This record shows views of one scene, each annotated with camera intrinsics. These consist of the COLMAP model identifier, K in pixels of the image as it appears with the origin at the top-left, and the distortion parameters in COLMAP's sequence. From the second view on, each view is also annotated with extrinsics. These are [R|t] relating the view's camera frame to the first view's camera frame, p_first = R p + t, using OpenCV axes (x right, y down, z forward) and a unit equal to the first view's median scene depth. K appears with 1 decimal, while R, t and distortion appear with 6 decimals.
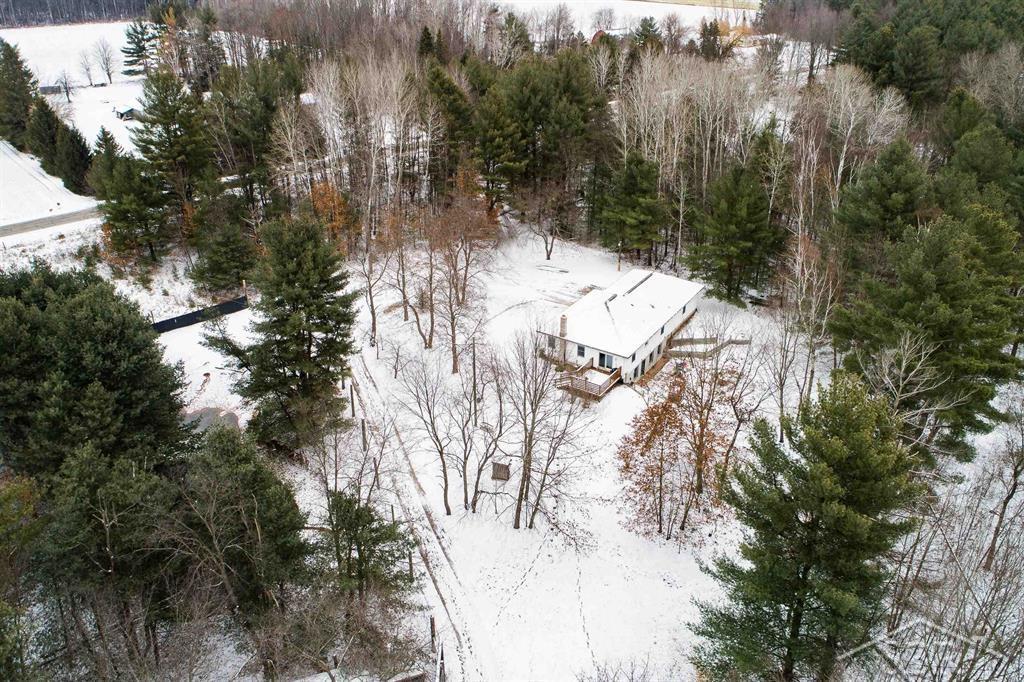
lens RADIAL K [[684.8, 0, 512.0], [0, 684.8, 341.0], [0, 0, 1]] dist [-0.006450, 0.002378]
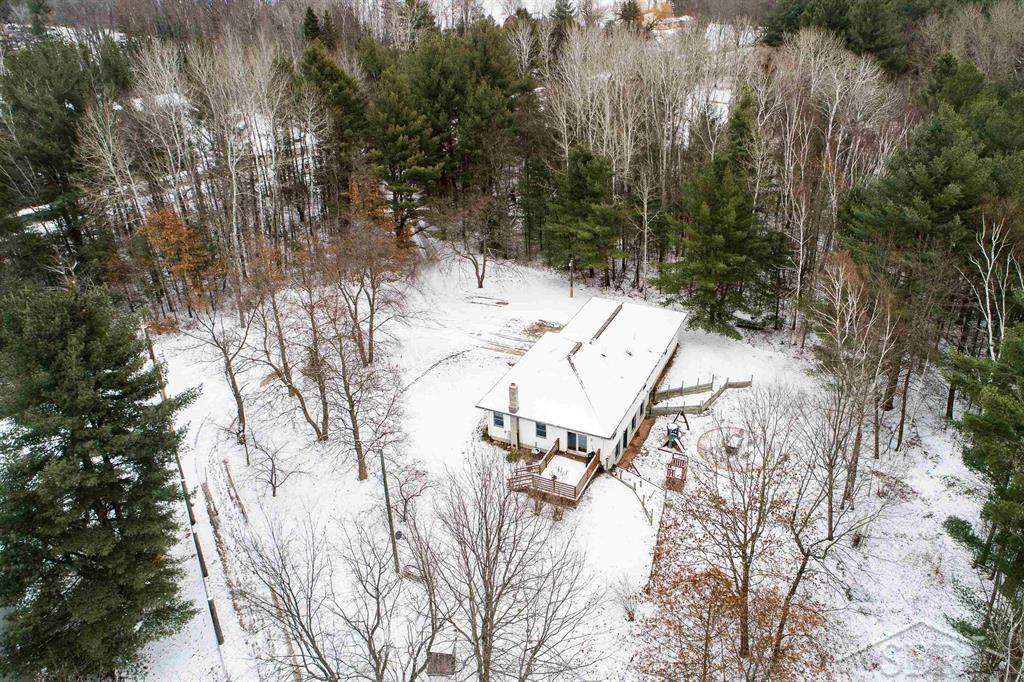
lens RADIAL K [[694.8, 0, 531.4], [0, 694.8, 341.5], [0, 0, 1]] dist [-0.005446, -0.001110]
pose [[0.988725, -0.083967, 0.123982, 0.007032], [0.083536, 0.996467, 0.008683, -0.062289], [-0.124273, 0.001772, 0.992247, 0.213066]]
